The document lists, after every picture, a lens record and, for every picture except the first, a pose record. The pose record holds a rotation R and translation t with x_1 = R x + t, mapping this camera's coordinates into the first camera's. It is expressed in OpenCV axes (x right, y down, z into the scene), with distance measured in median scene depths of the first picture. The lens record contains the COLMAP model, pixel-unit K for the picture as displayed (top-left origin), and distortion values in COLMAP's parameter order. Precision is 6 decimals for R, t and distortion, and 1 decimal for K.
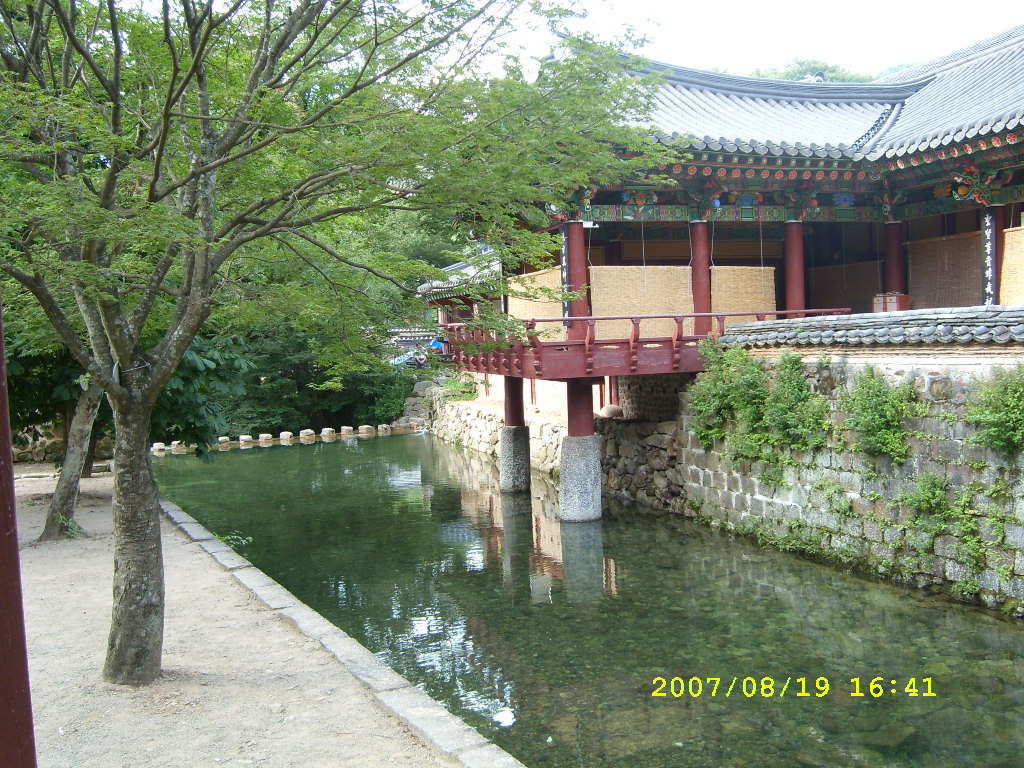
lens RADIAL K [[1093.2, 0, 552.1], [0, 1093.2, 383.5], [0, 0, 1]] dist [-0.153988, 0.144239]
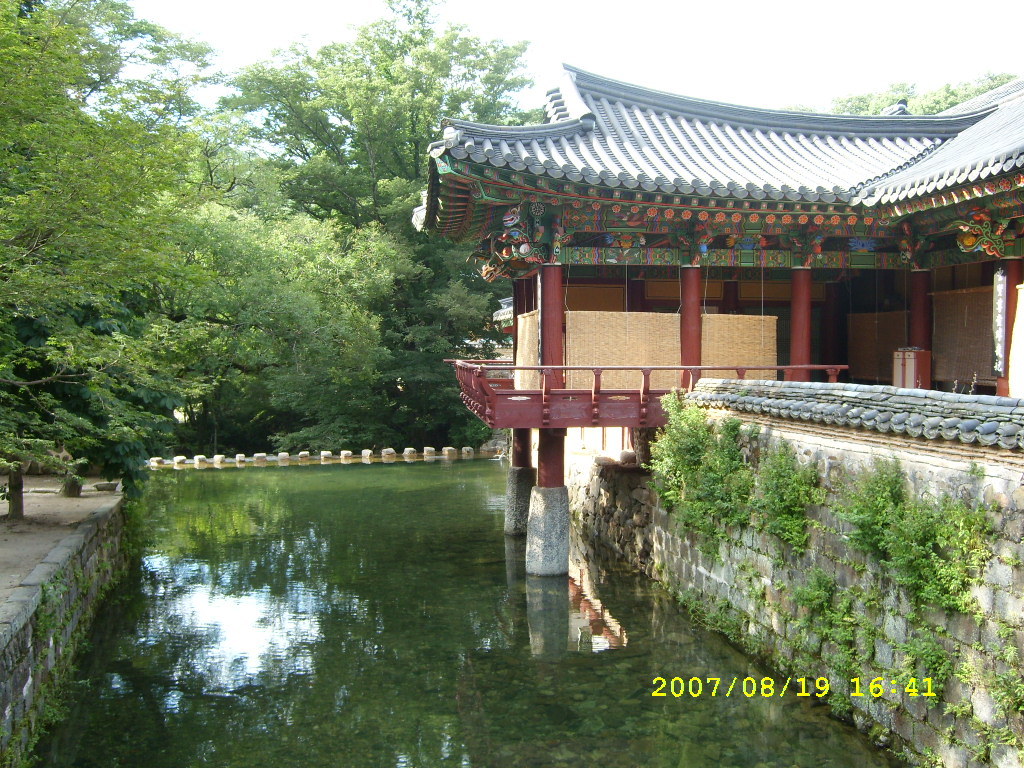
lens RADIAL K [[1093.2, 0, 552.1], [0, 1093.2, 383.5], [0, 0, 1]] dist [-0.153988, 0.144239]
pose [[0.982318, 0.045631, -0.181575, 0.207894], [-0.047290, 0.998870, -0.004815, -0.040084], [0.181150, 0.013316, 0.983365, 0.055256]]
